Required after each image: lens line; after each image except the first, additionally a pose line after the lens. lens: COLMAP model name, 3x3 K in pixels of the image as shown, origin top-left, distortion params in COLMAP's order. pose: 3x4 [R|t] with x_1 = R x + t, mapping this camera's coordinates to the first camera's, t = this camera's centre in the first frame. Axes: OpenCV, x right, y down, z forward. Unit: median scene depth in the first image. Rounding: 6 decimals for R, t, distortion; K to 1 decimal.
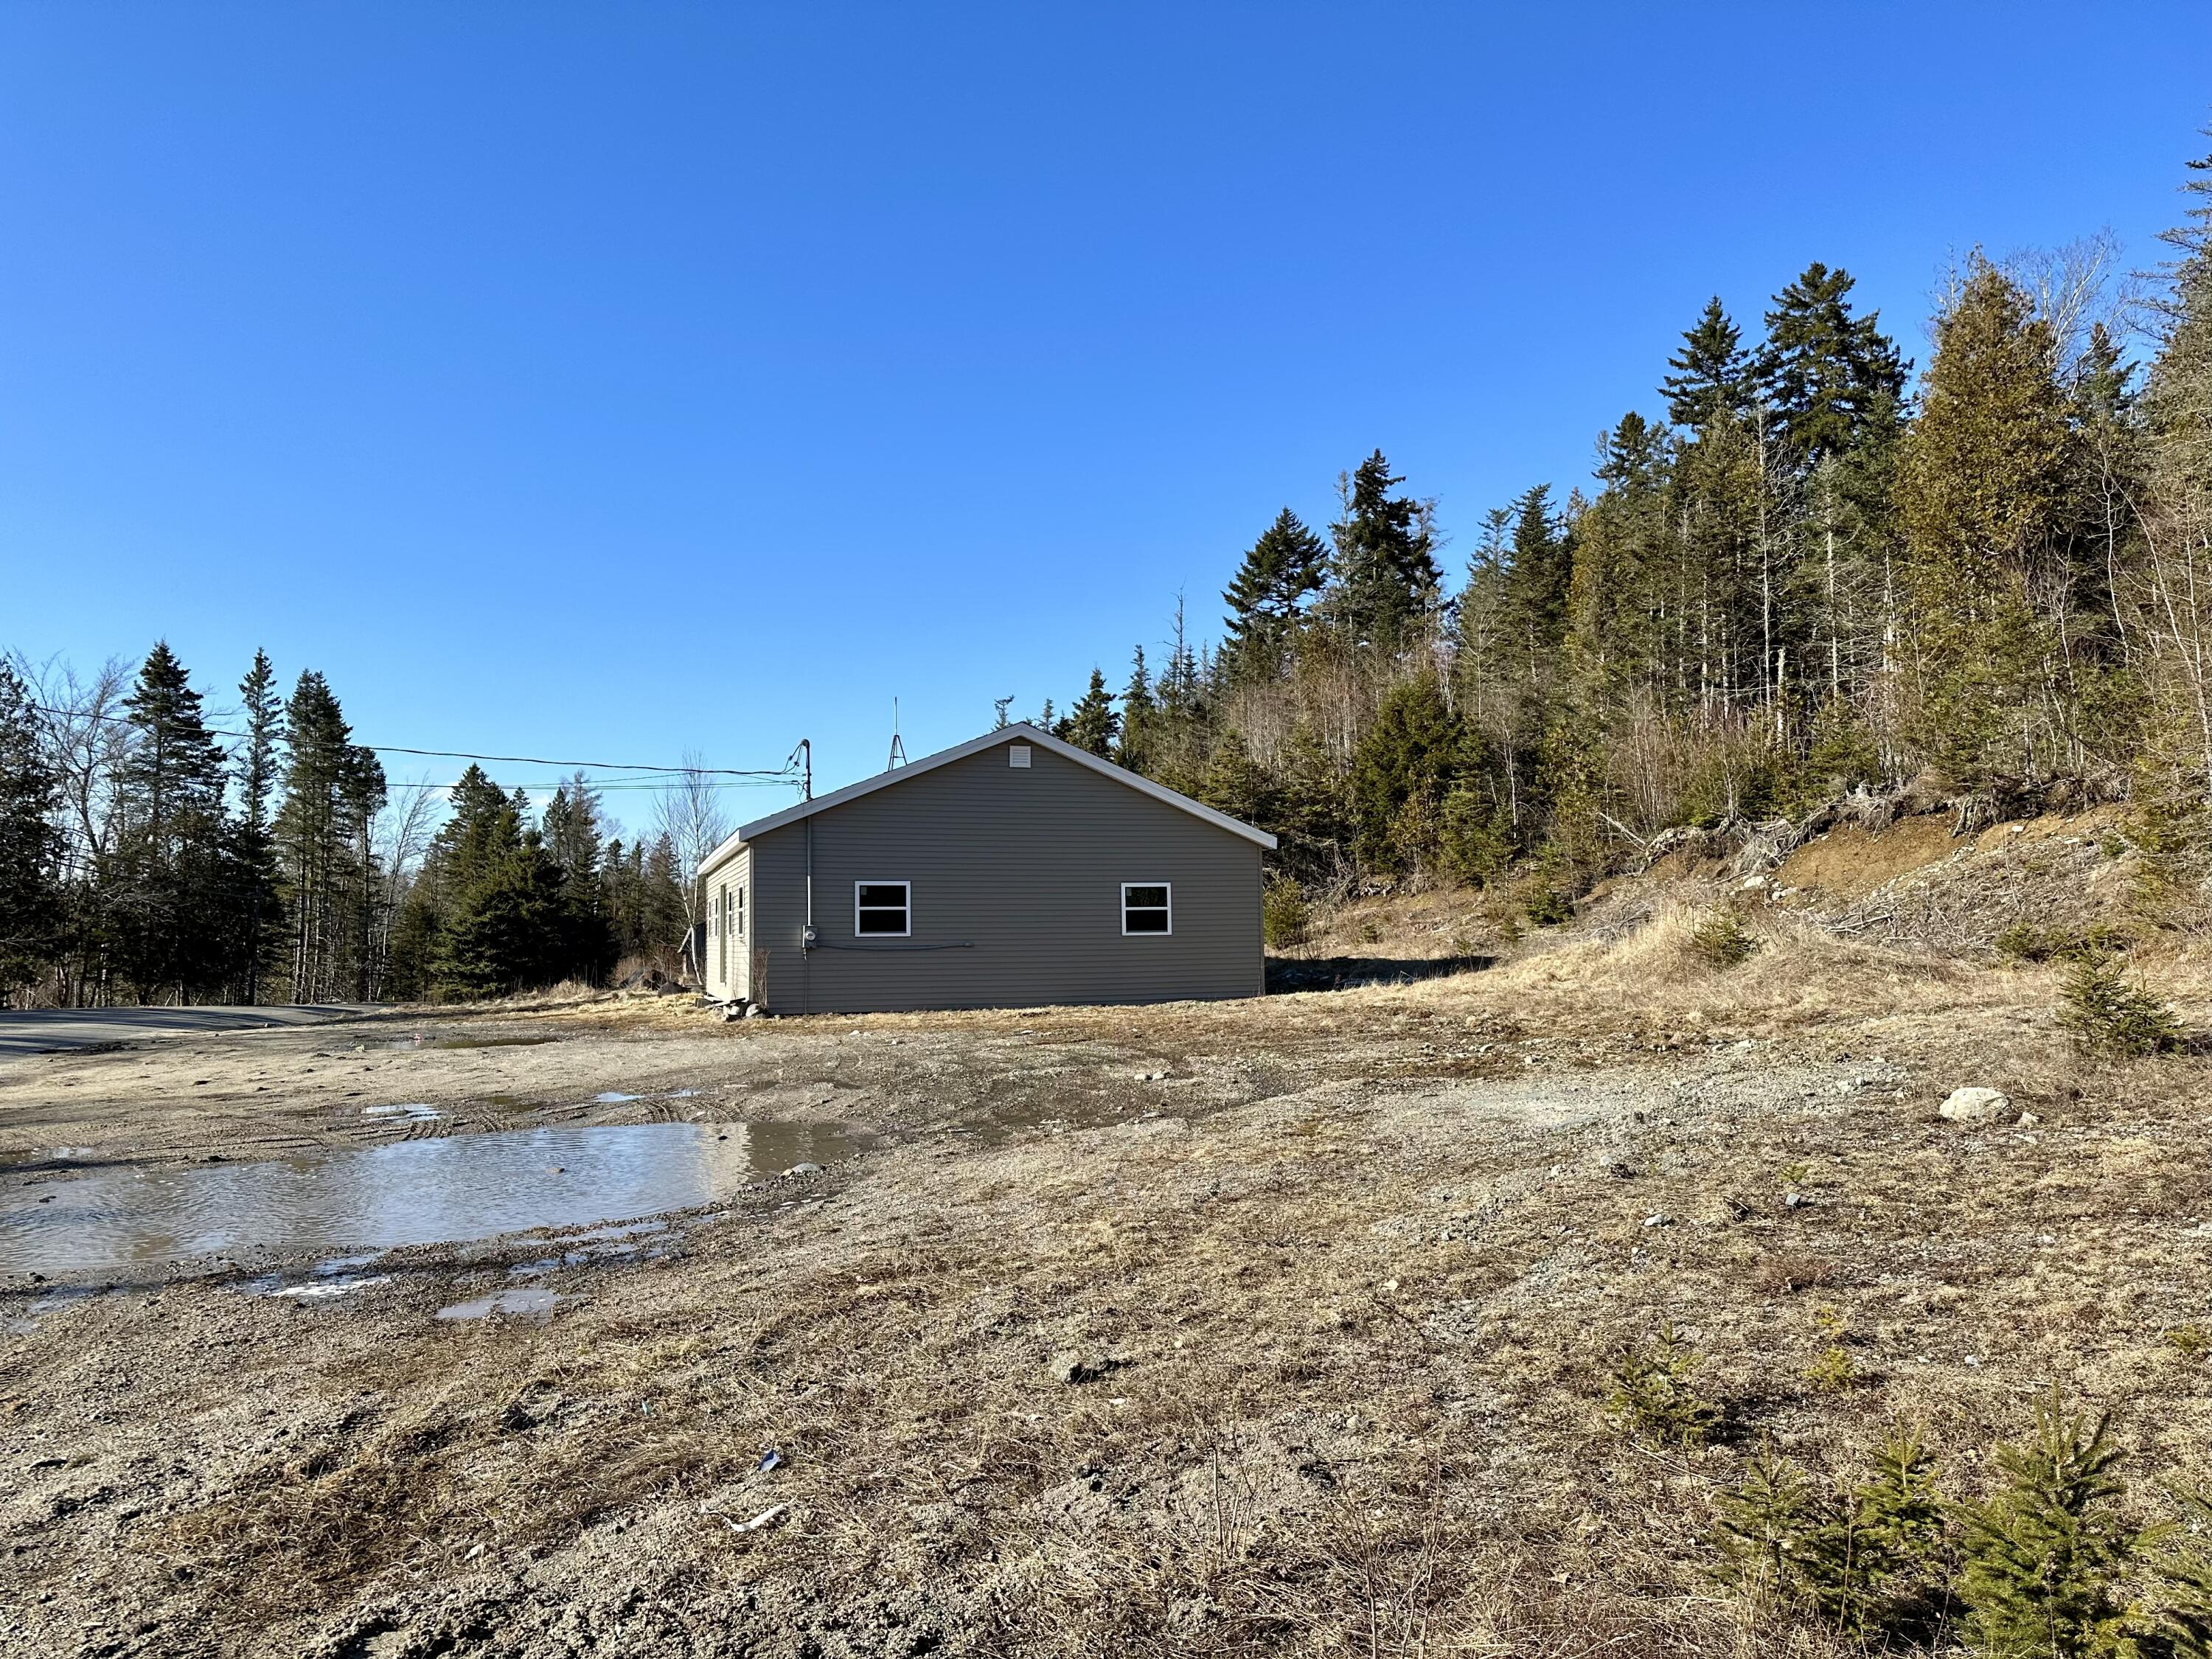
lens RADIAL K [[1518.6, 0, 1094.0], [0, 1518.6, 834.3], [0, 0, 1]] dist [0.145917, -0.231614]
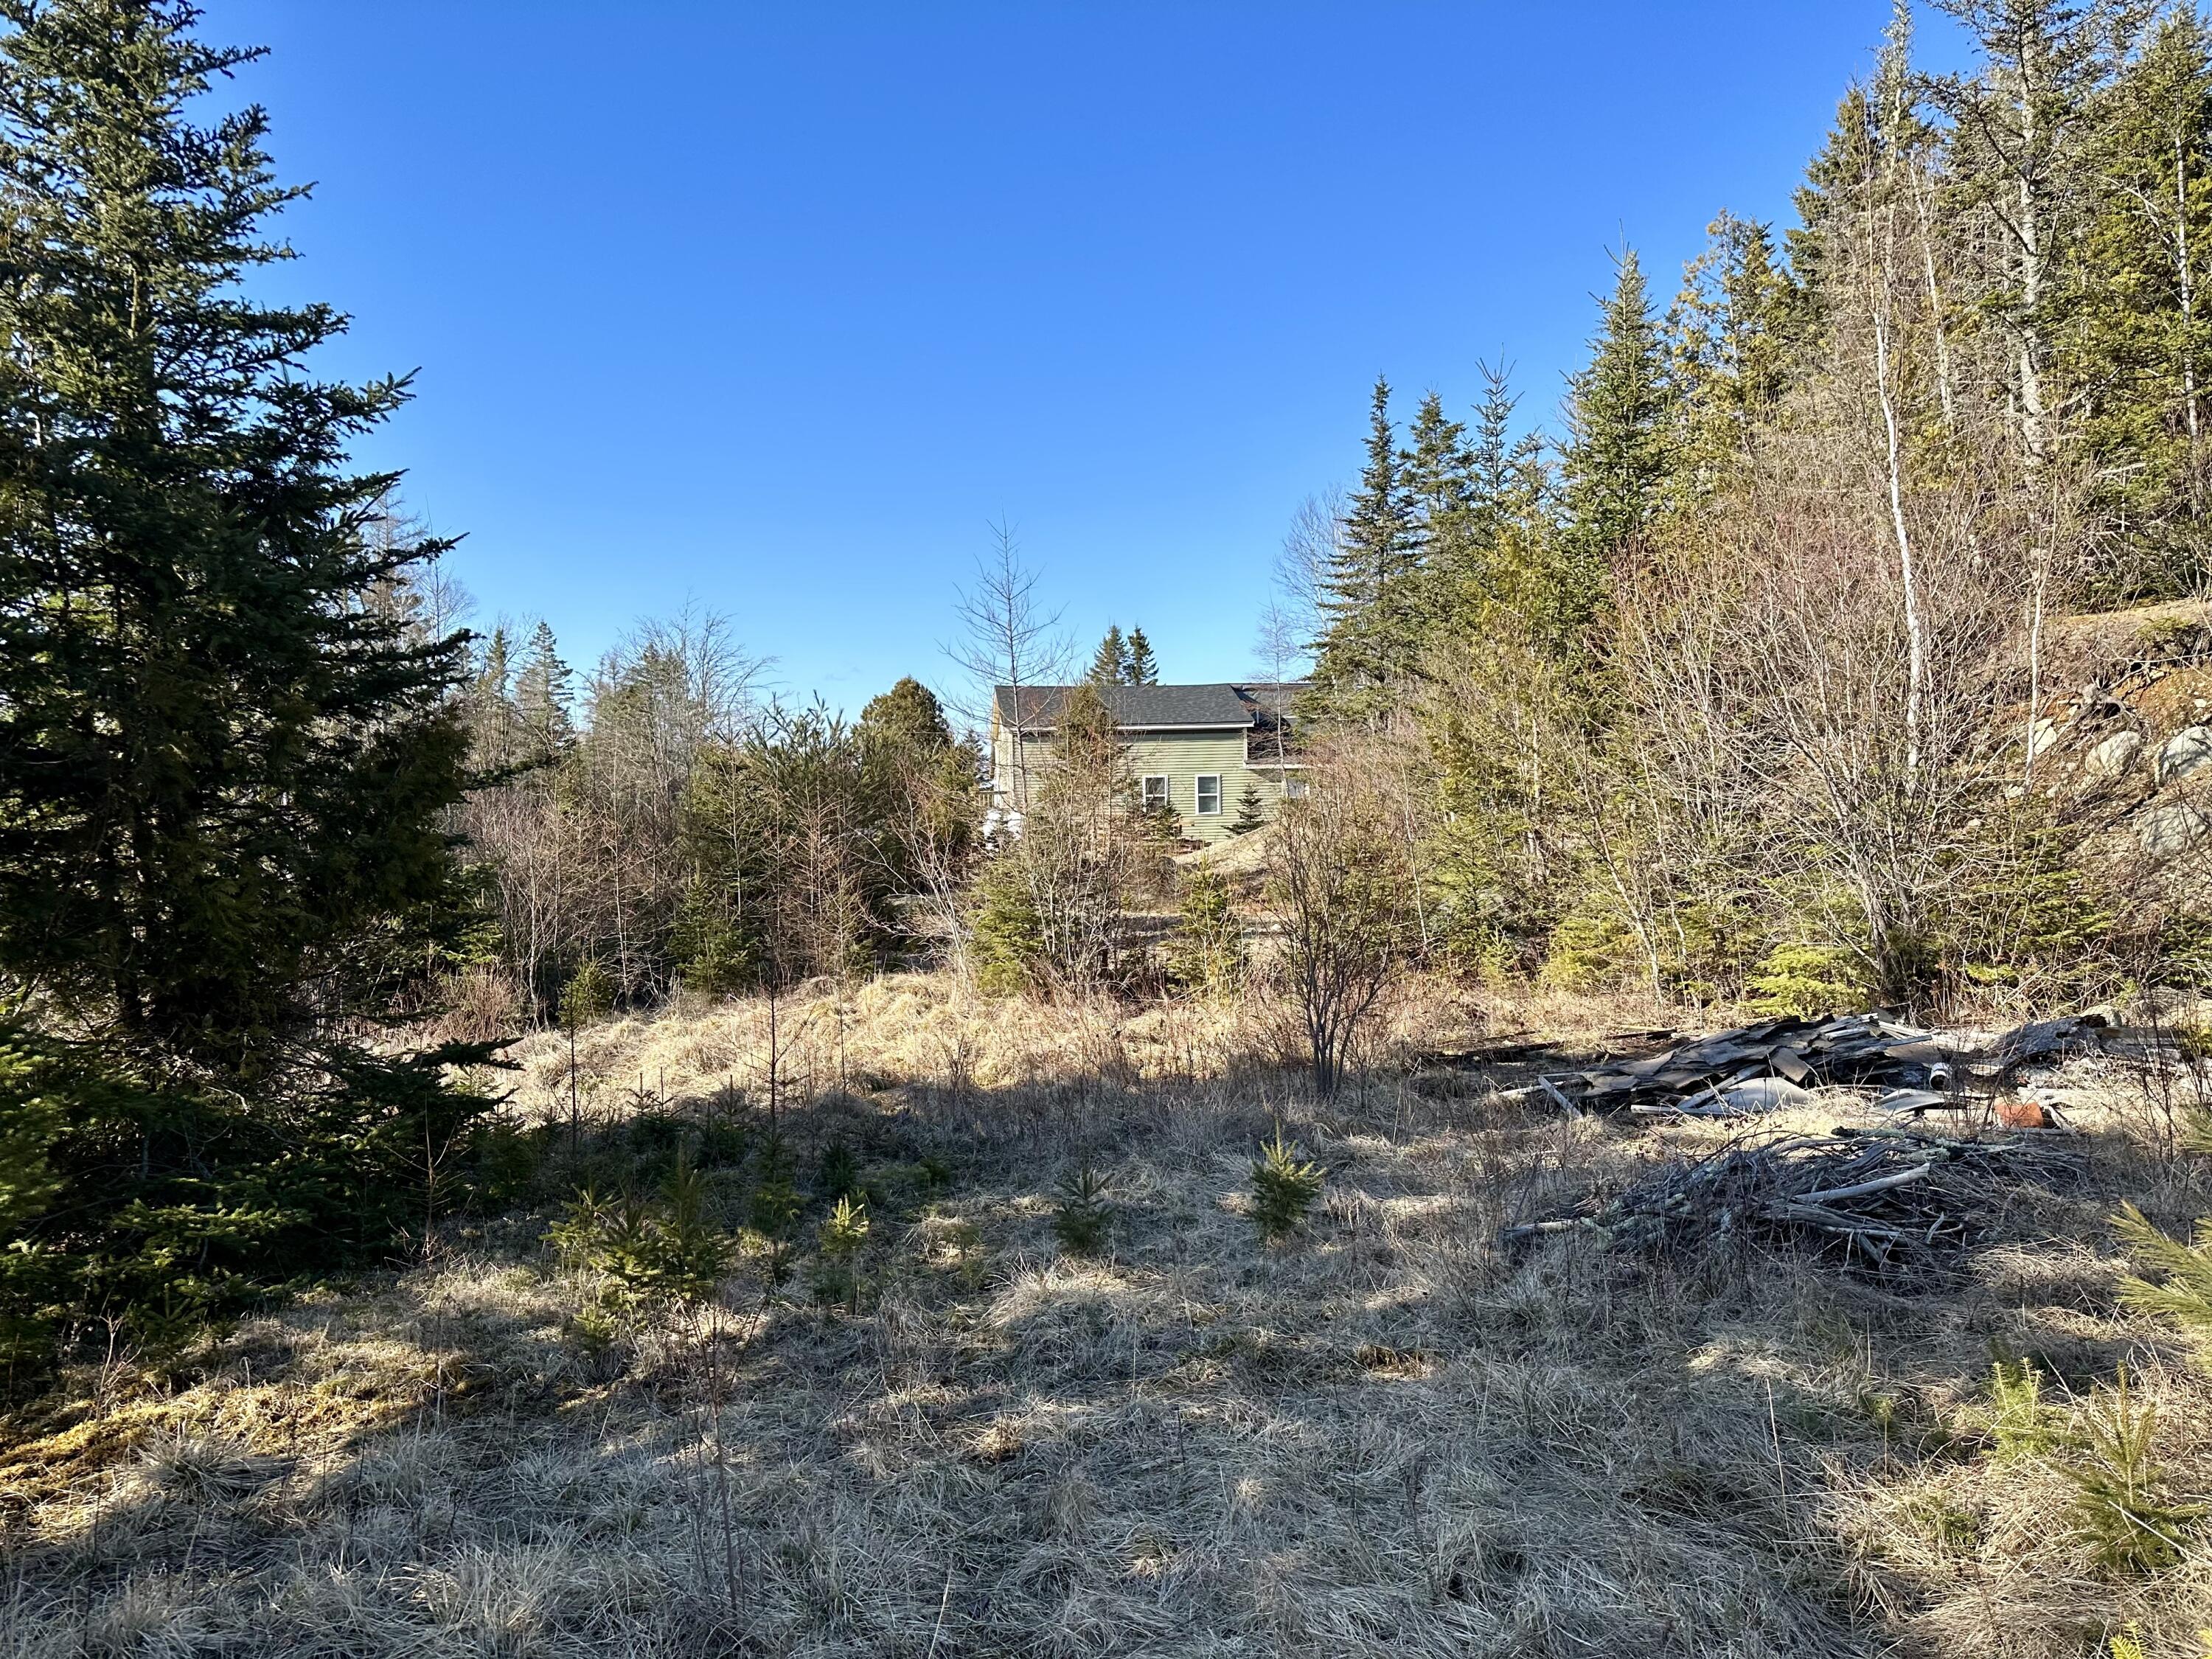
lens RADIAL K [[1578.3, 0, 1106.0], [0, 1578.3, 829.5], [0, 0, 1]] dist [-0.124104, -0.000089]
pose [[0.995907, -0.027448, 0.086110, -0.332927], [0.020532, 0.996568, 0.080190, 0.093762], [-0.088015, -0.078094, 0.993053, 1.089679]]
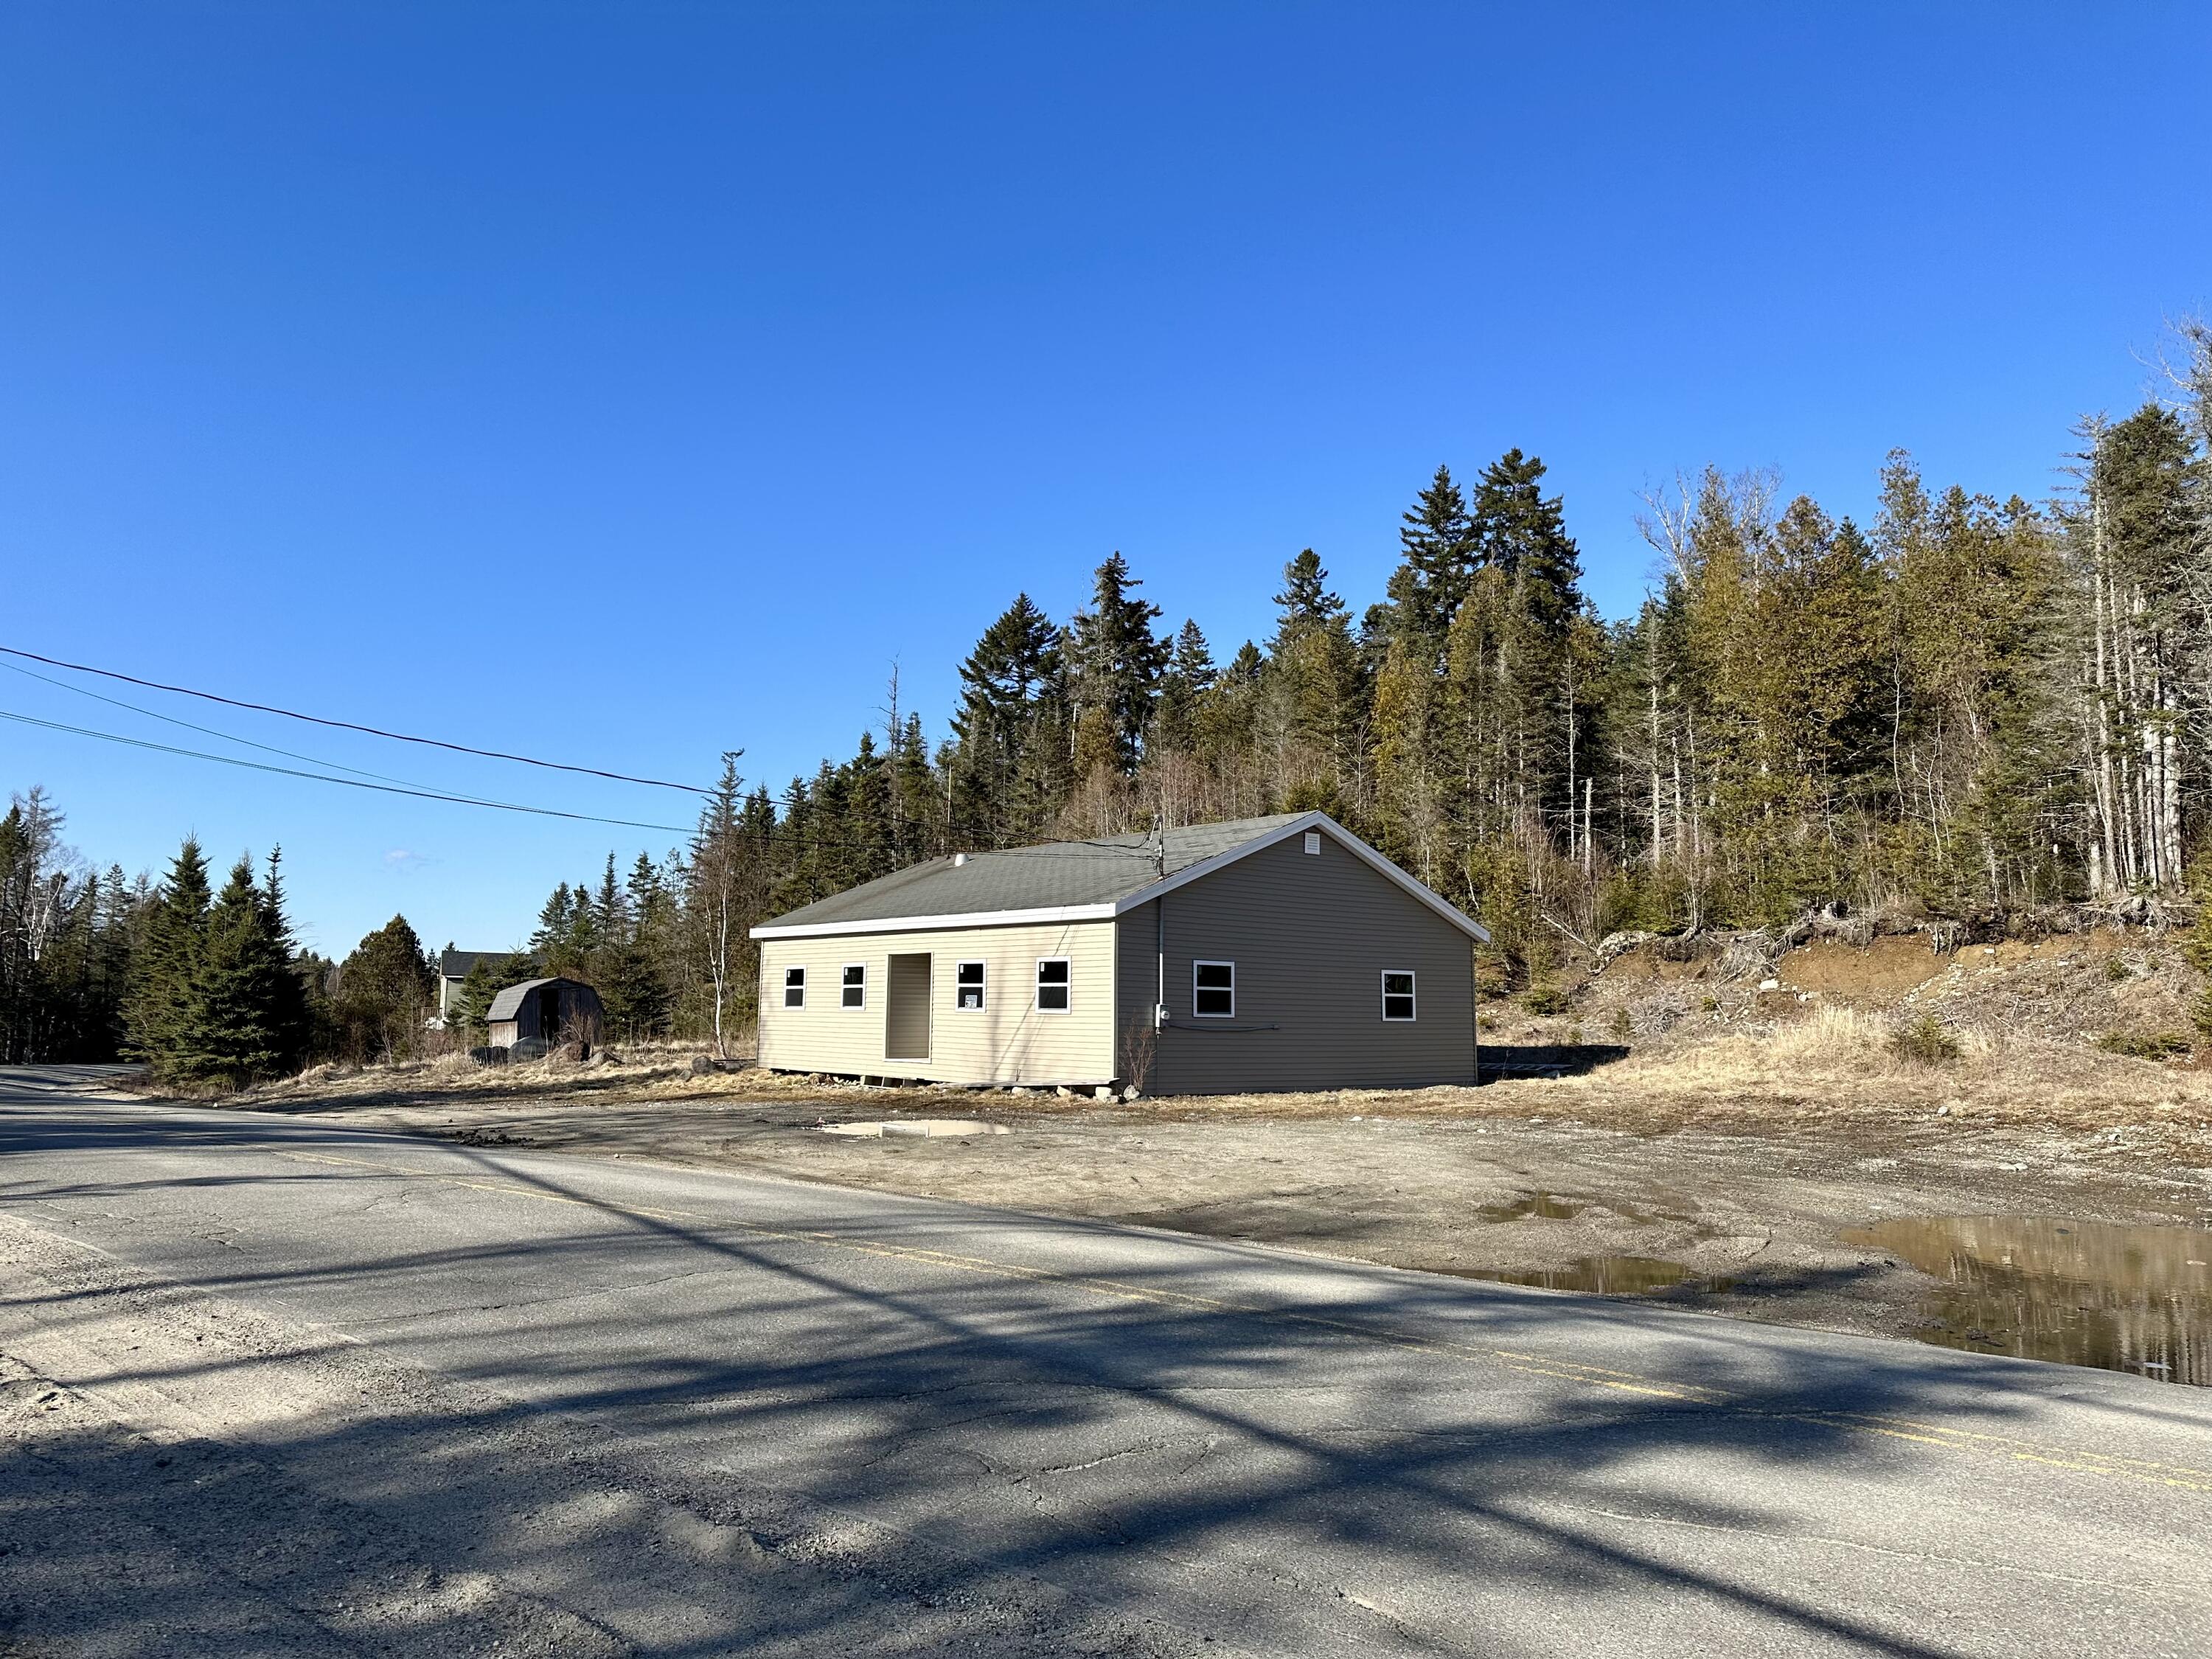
lens RADIAL K [[1518.6, 0, 1094.0], [0, 1518.6, 834.3], [0, 0, 1]] dist [0.145917, -0.231614]
pose [[0.926865, 0.064627, 0.369790, -0.285188], [-0.048422, 0.997423, -0.052949, 0.002024], [-0.372258, 0.031170, 0.927606, 0.048224]]
